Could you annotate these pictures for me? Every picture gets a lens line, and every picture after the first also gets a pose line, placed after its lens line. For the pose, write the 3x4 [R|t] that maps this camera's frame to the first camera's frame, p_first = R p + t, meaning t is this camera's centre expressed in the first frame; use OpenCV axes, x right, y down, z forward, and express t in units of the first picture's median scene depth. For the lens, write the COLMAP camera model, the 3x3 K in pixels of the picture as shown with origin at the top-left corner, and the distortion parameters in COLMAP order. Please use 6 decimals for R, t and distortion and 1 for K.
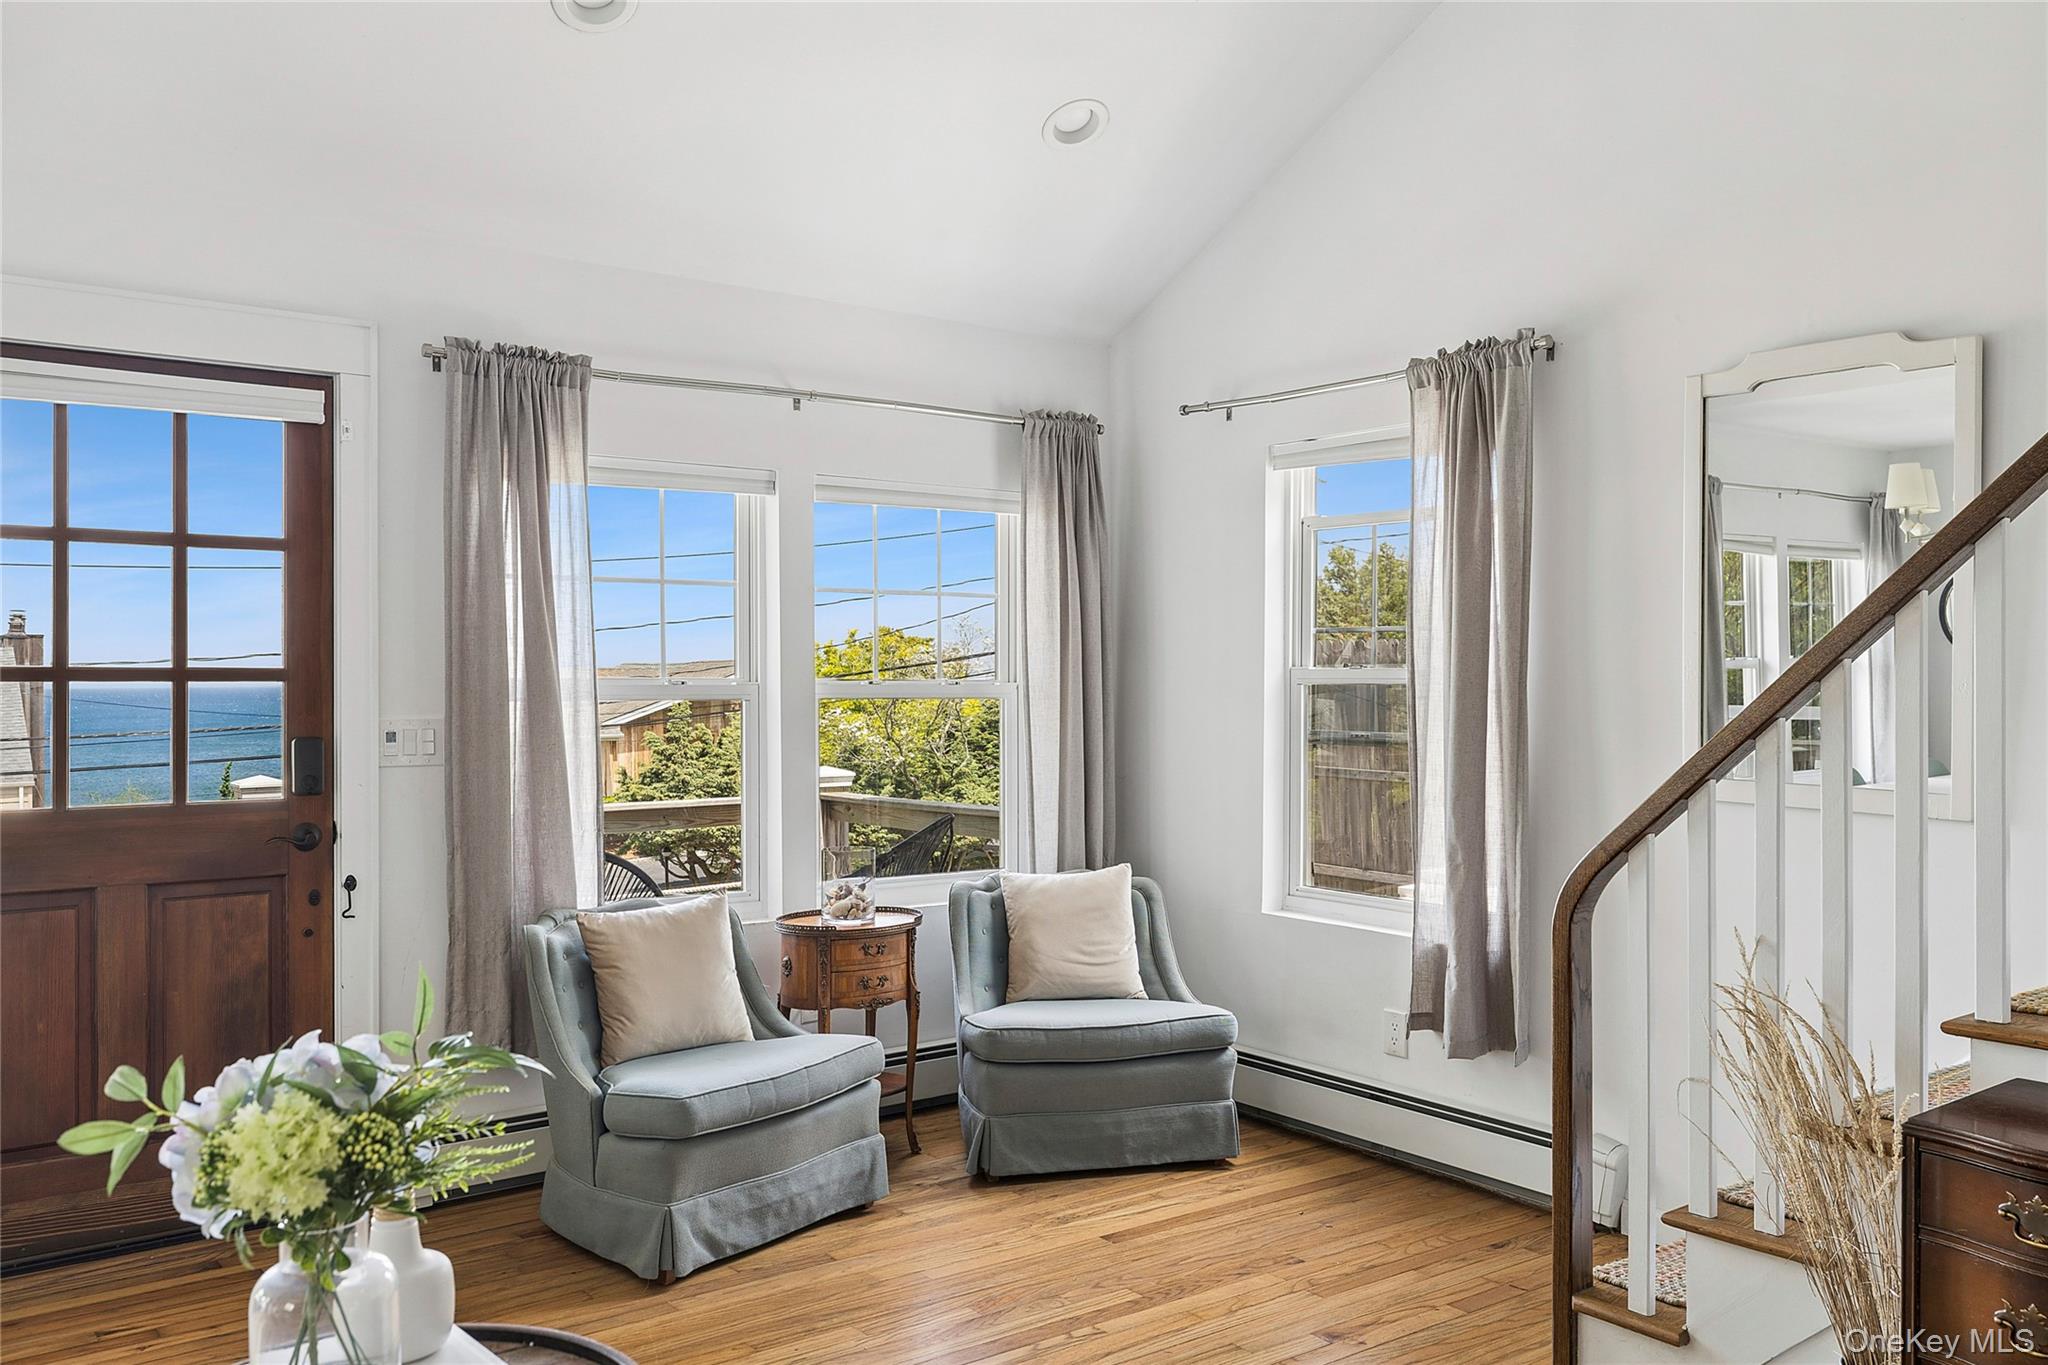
lens RADIAL K [[1582.4, 0, 1024.0], [0, 1582.4, 682.5], [0, 0, 1]] dist [0.011940, 0.004134]
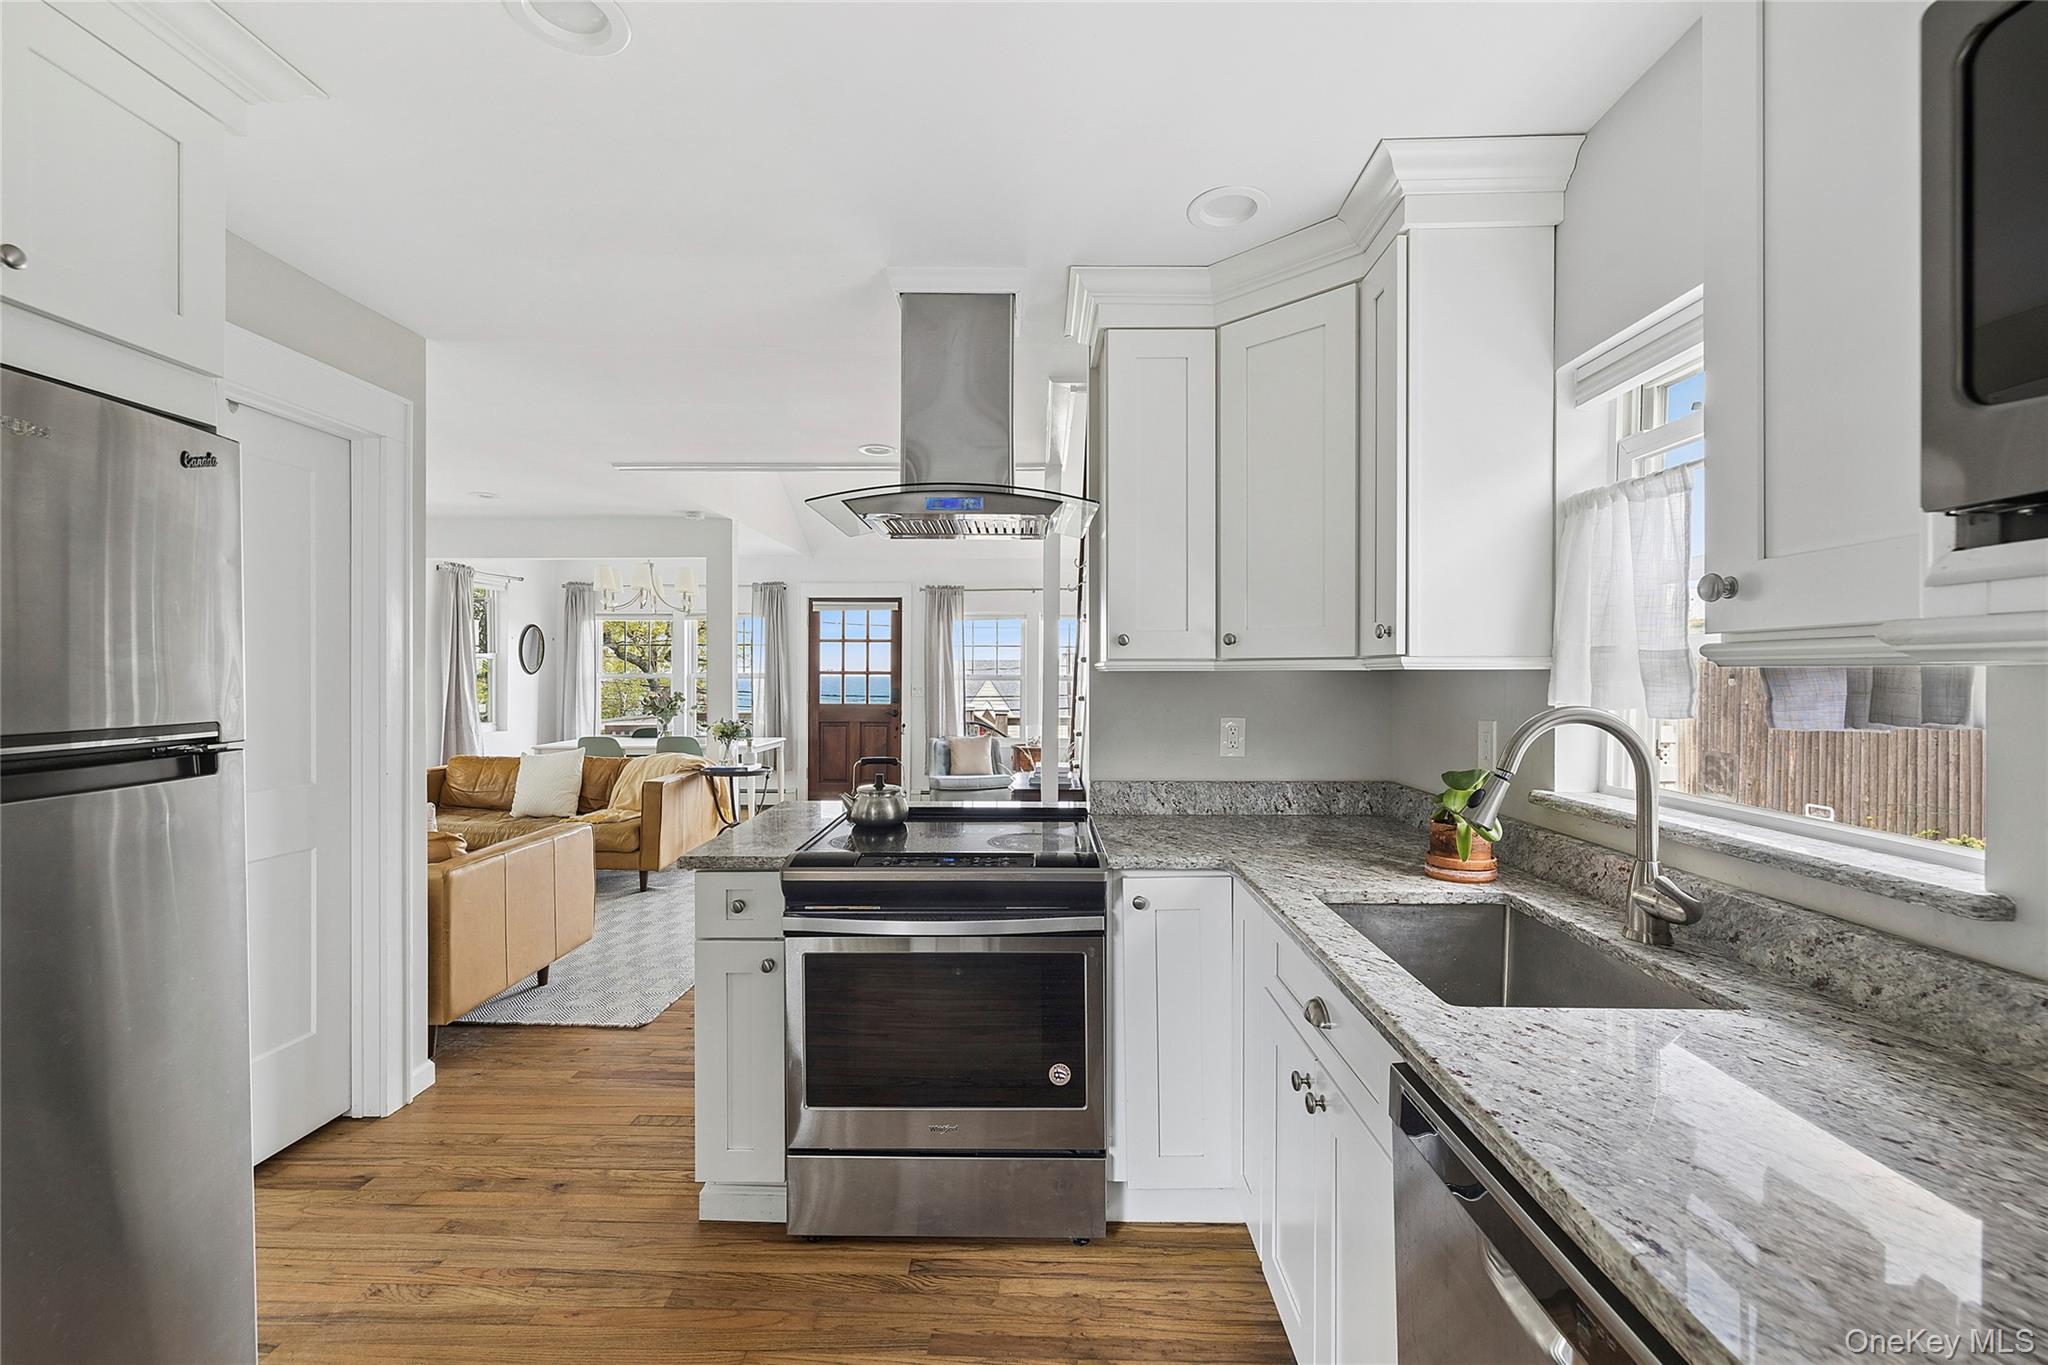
lens RADIAL K [[863.1, 0, 1024.0], [0, 863.1, 682.5], [0, 0, 1]] dist [0.000324, -0.000023]
pose [[0.794674, 0.003417, -0.607026, 1.122008], [-0.000964, 0.999990, 0.004366, 0.008996], [0.607035, -0.002884, 0.794670, -0.529925]]
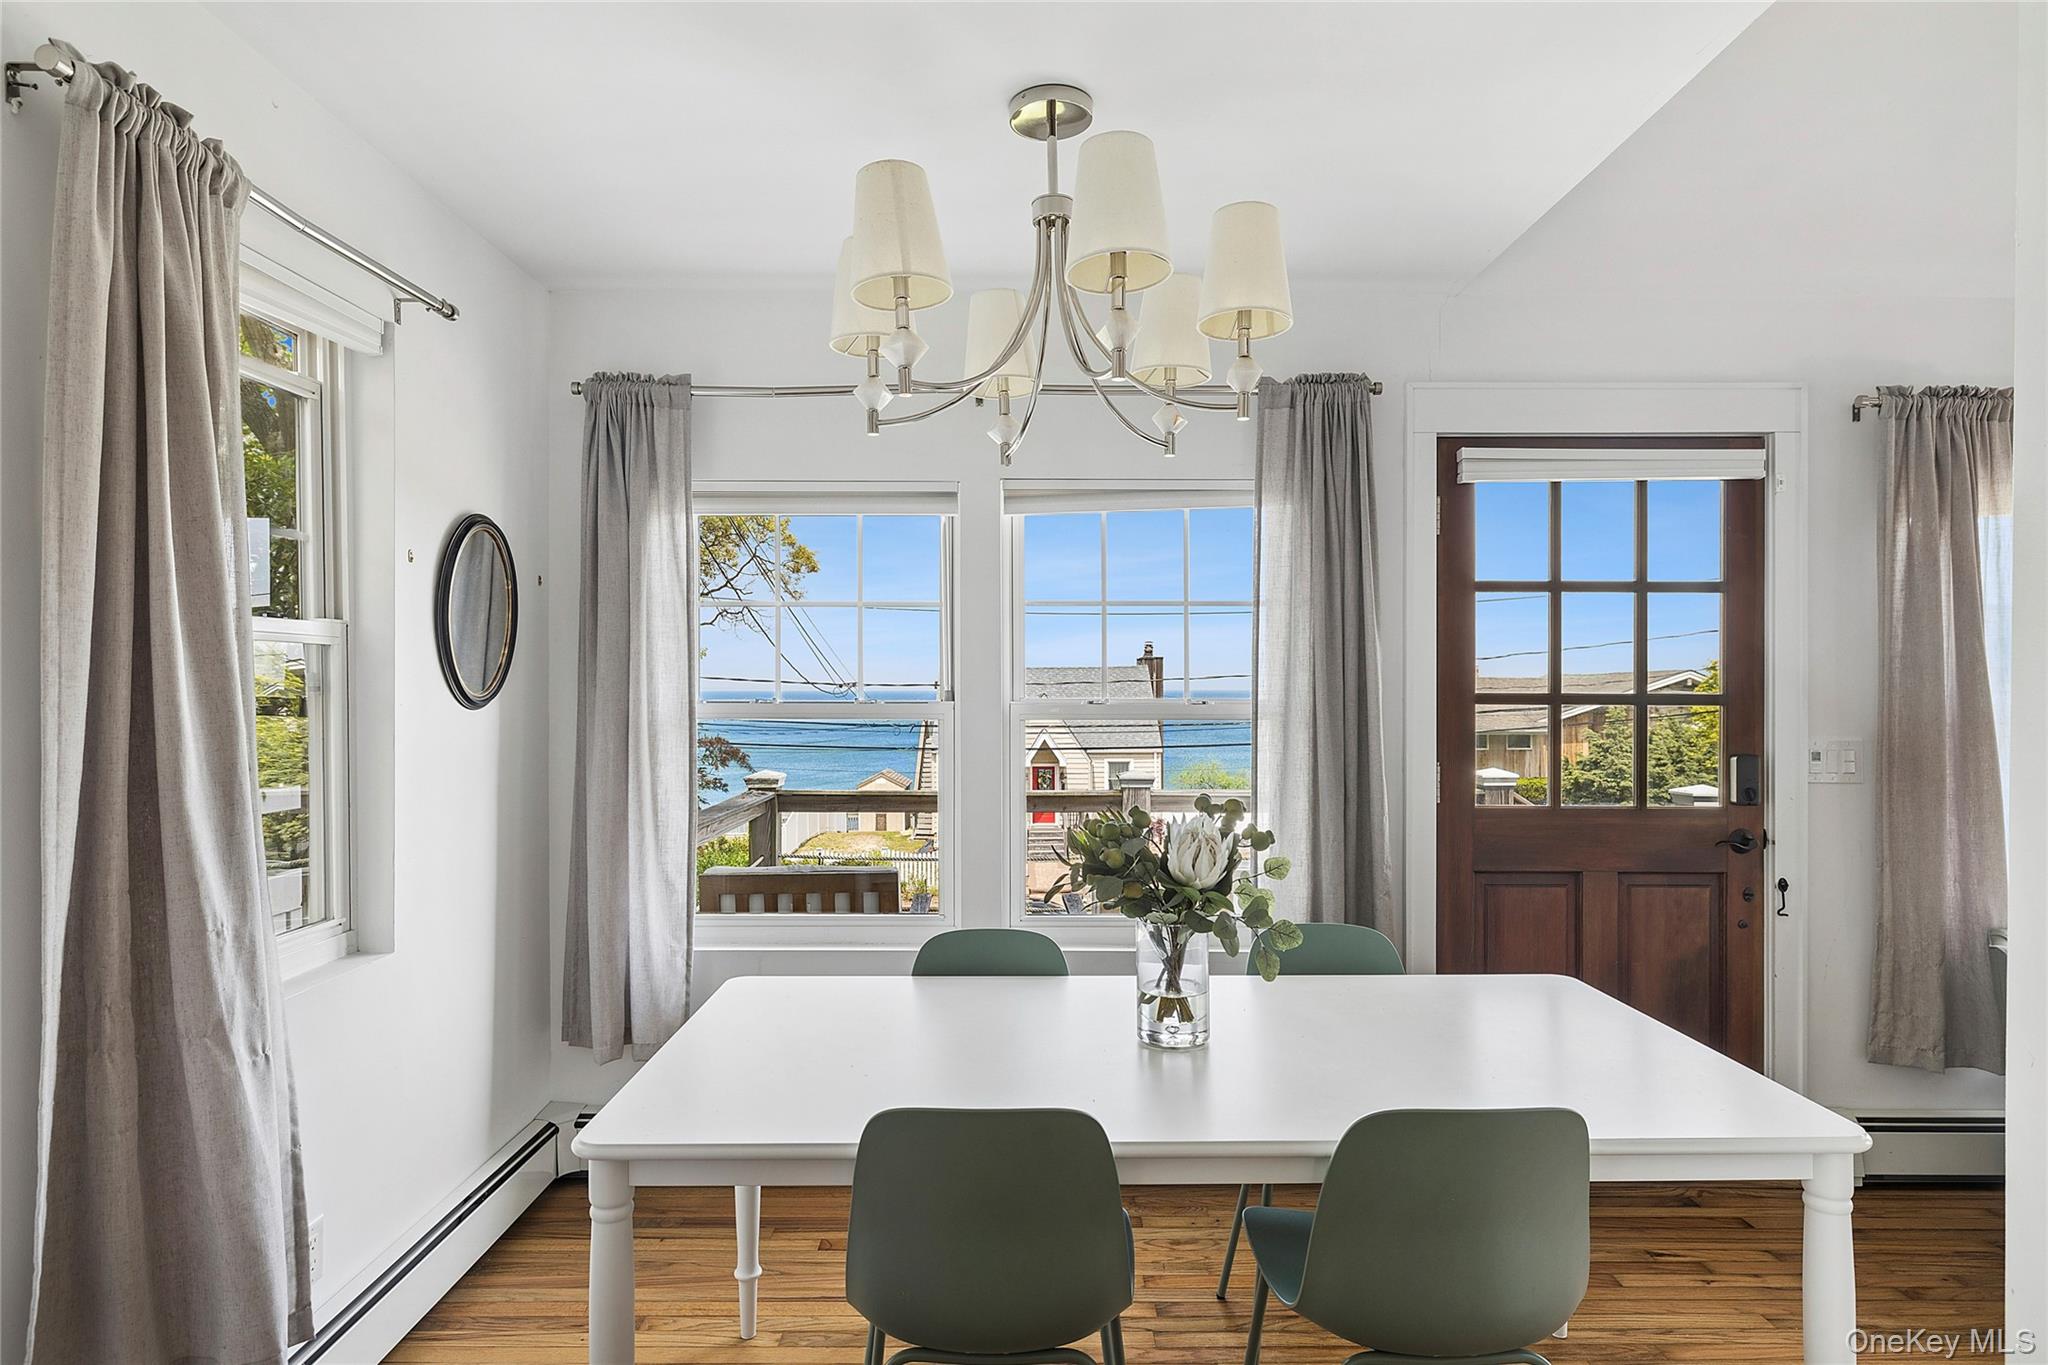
lens RADIAL K [[1147.8, 0, 1029.4], [0, 1147.8, 703.4], [0, 0, 1]] dist [0.002472, 0.000553]
pose [[0.805164, 0.012510, -0.592921, -0.373233], [-0.003755, 0.999865, 0.015997, -0.013554], [0.593041, -0.010654, 0.805102, 0.027169]]
